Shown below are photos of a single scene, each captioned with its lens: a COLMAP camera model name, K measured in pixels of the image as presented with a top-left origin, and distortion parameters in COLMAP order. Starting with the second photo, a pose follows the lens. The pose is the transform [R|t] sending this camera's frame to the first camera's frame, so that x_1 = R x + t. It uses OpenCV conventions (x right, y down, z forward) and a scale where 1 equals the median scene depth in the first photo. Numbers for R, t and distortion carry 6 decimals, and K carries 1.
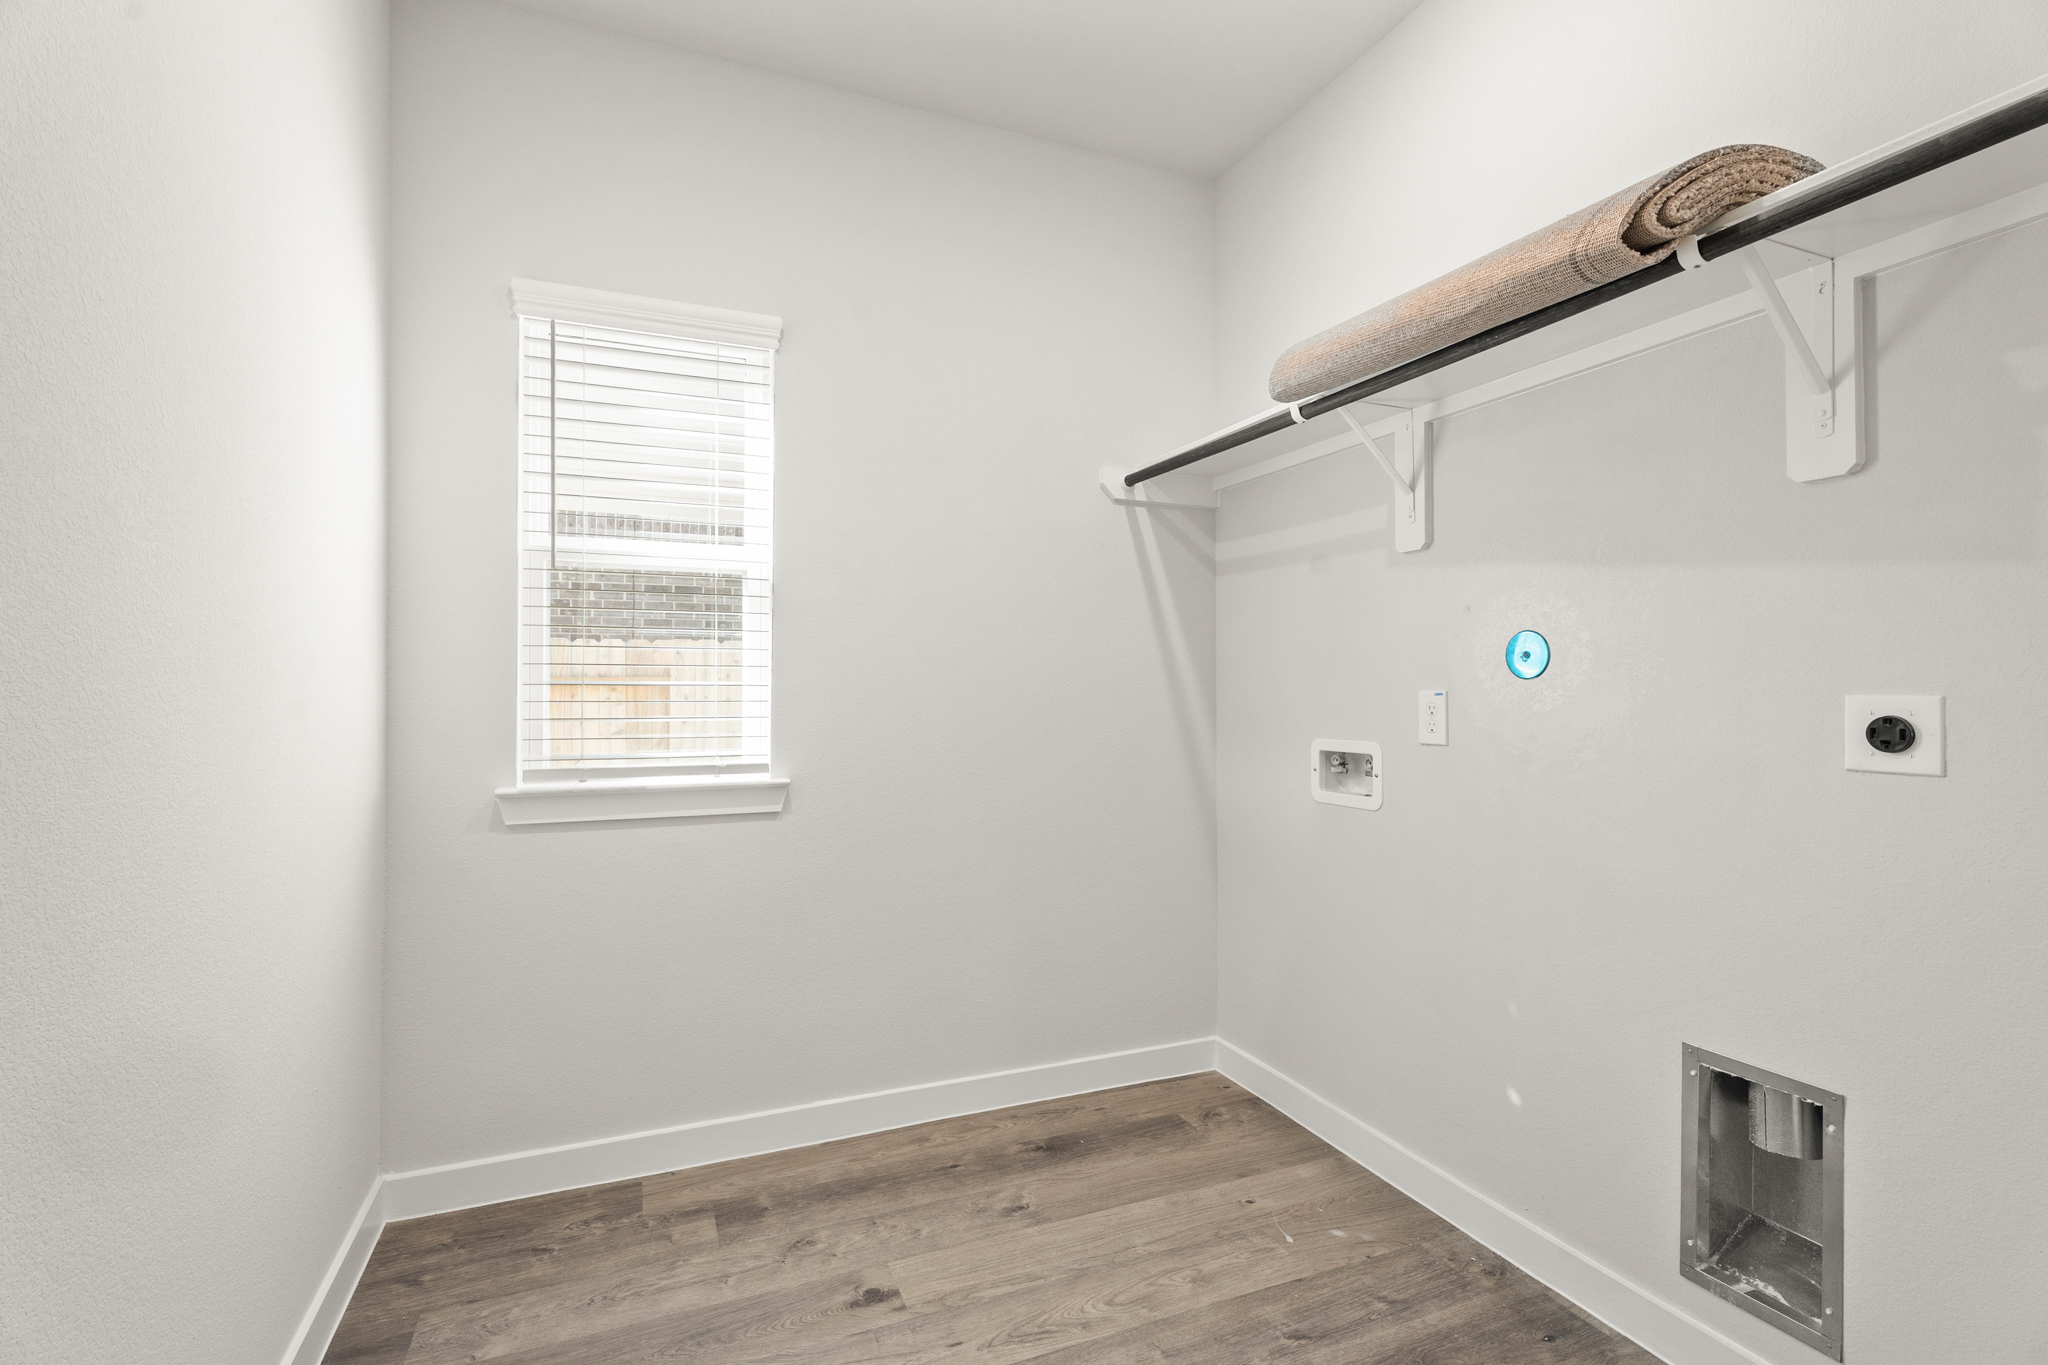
lens RADIAL K [[921.5, 0, 1021.5], [0, 921.5, 685.7], [0, 0, 1]] dist [0.007405, -0.004476]
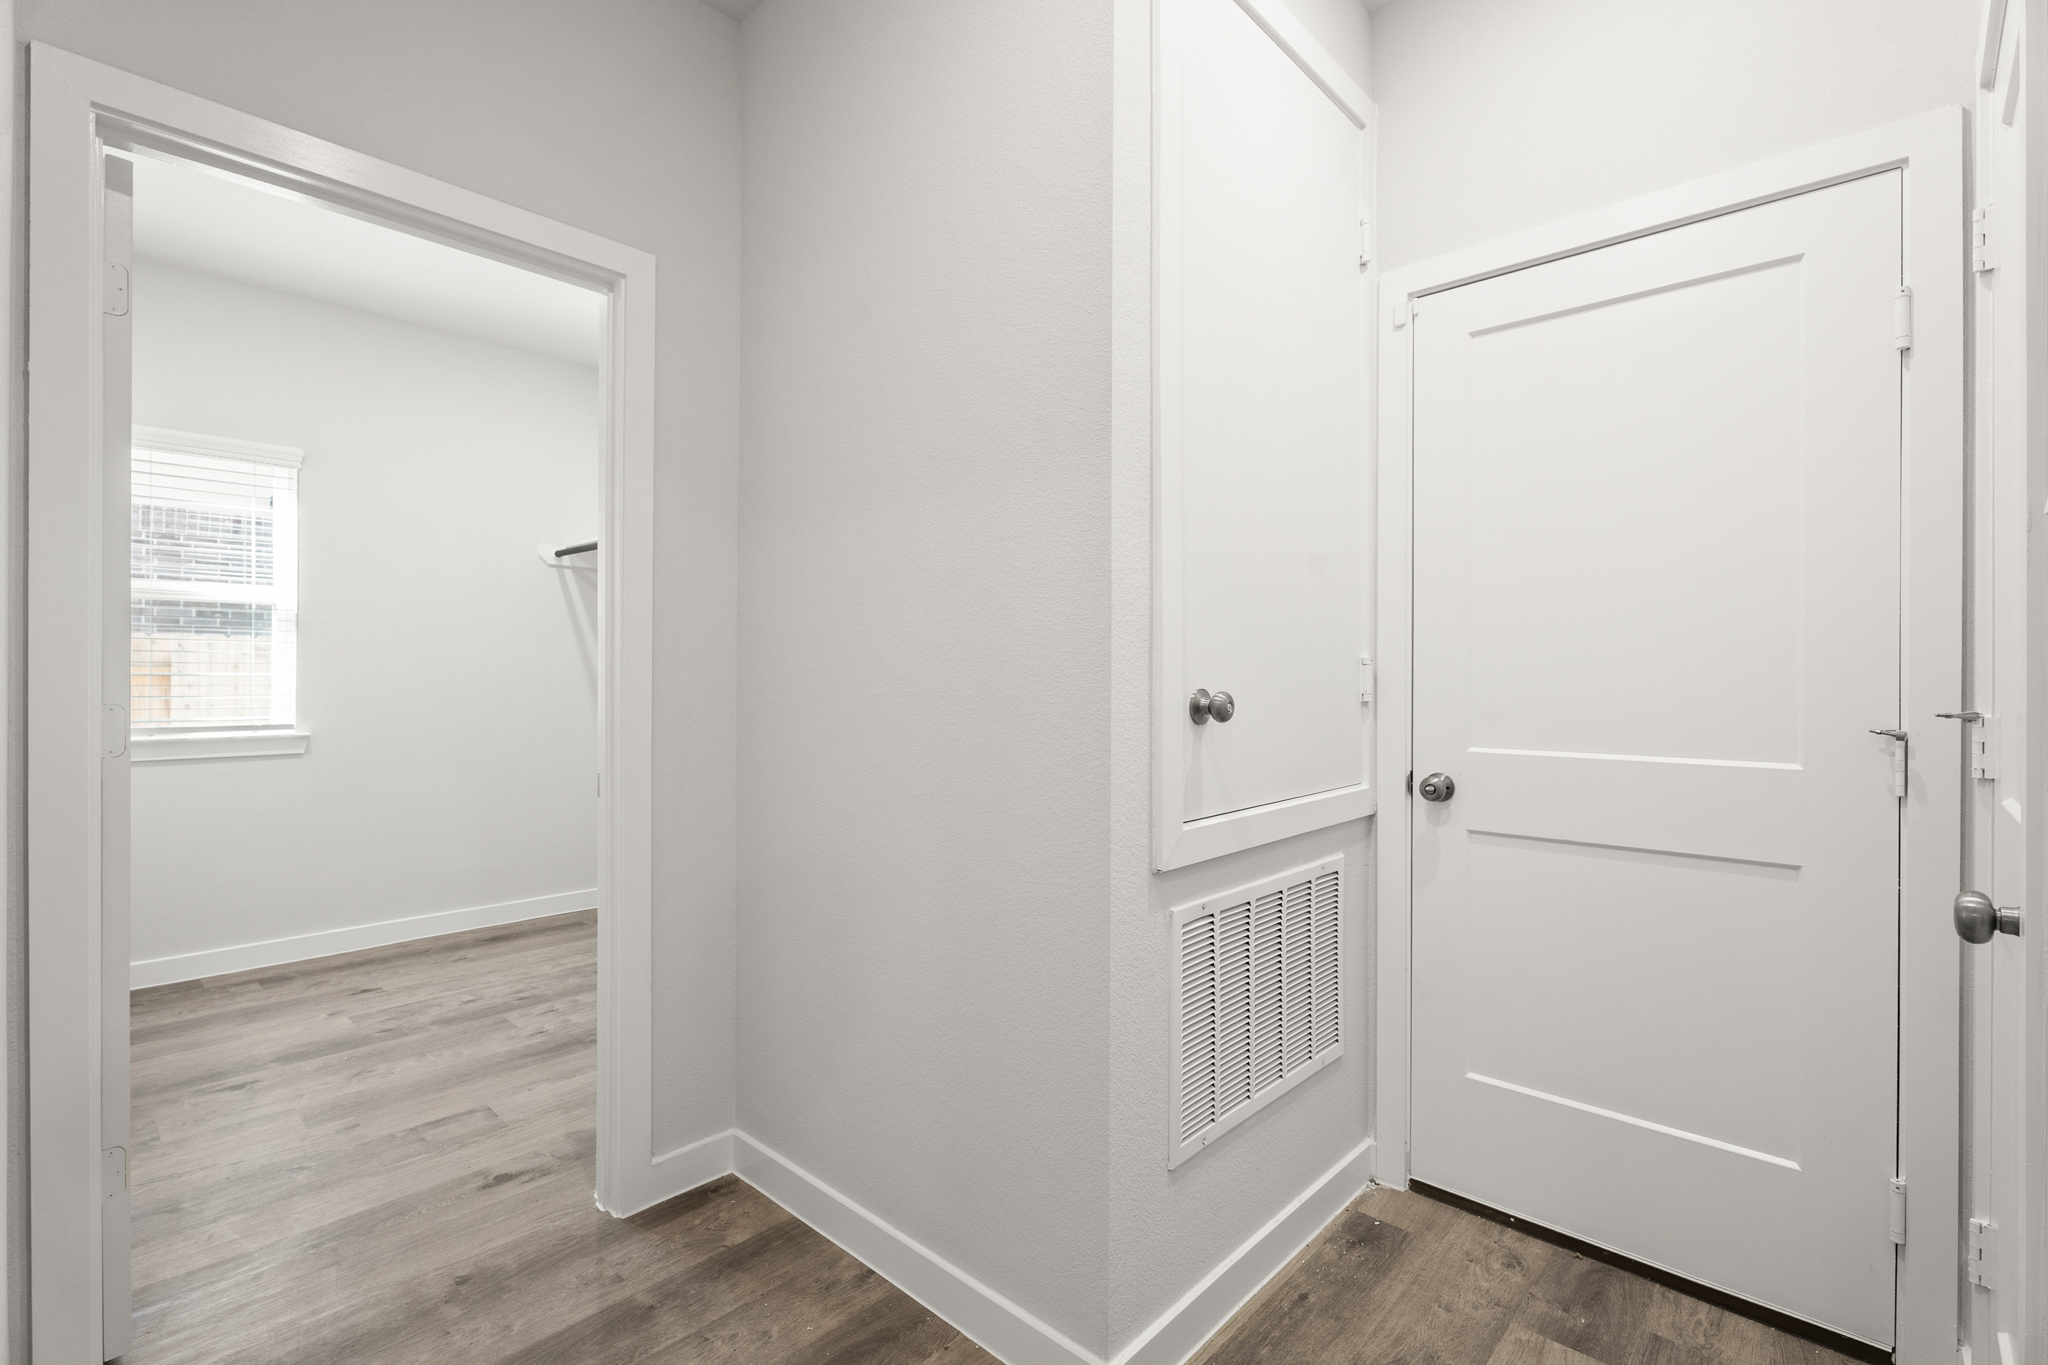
lens RADIAL K [[921.5, 0, 1021.8], [0, 921.5, 678.9], [0, 0, 1]] dist [0.007405, -0.004476]
pose [[0.912884, 0.000123, 0.408218, 0.234001], [-0.003129, 0.999973, 0.006695, -0.010453], [-0.408206, -0.007389, 0.912860, -1.018988]]
